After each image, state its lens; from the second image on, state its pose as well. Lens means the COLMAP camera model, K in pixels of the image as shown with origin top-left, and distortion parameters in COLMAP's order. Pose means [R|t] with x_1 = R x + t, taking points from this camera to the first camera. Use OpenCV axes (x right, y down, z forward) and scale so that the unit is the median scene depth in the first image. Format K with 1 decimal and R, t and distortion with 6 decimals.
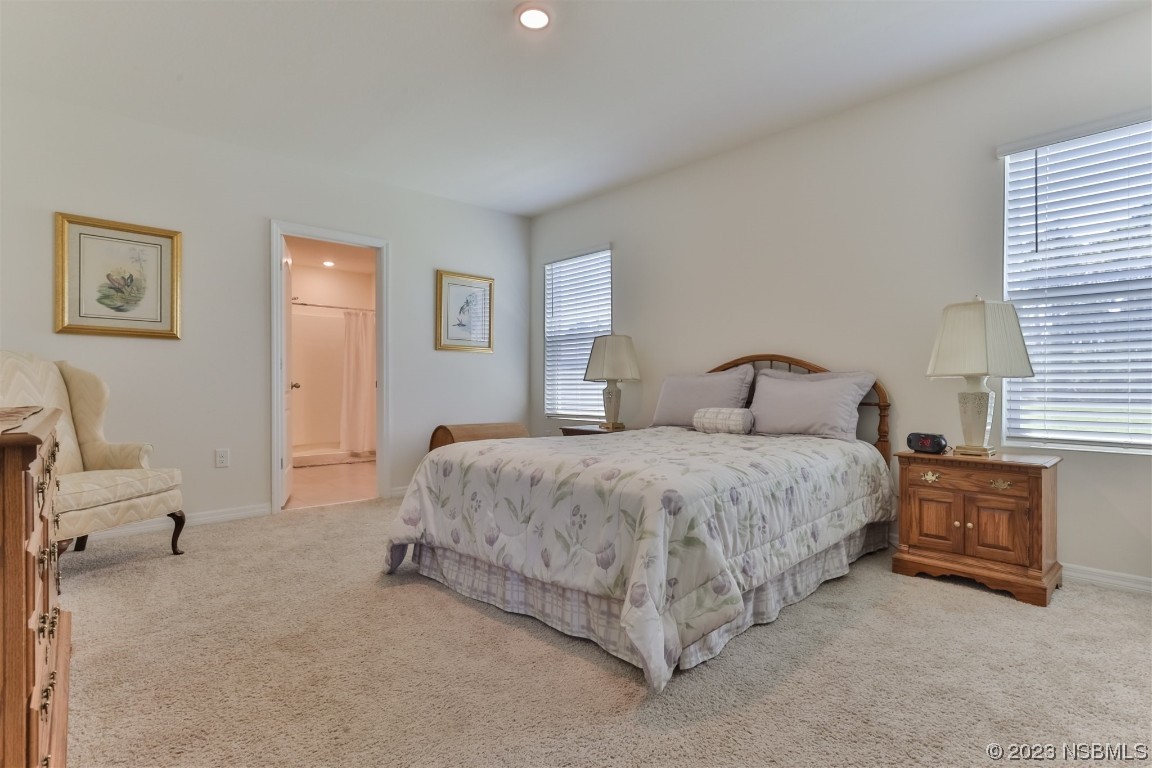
lens RADIAL K [[600.5, 0, 572.3], [0, 600.5, 387.6], [0, 0, 1]] dist [-0.047584, -0.000042]
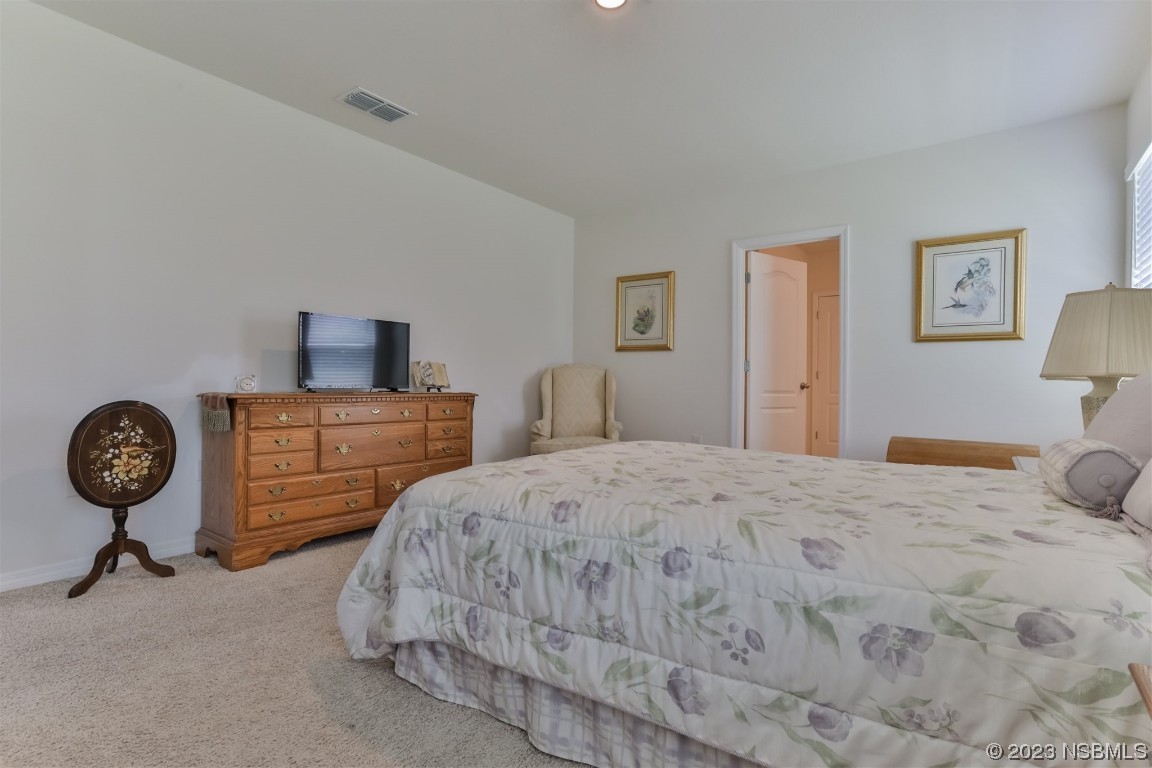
lens RADIAL K [[559.0, 0, 575.0], [0, 559.0, 381.8], [0, 0, 1]] dist [-0.000183, 0.000290]
pose [[0.170875, -0.001744, -0.985291, 0.572380], [-0.011908, 0.999922, -0.003836, -0.002139], [0.985221, 0.012389, 0.170840, 0.566518]]
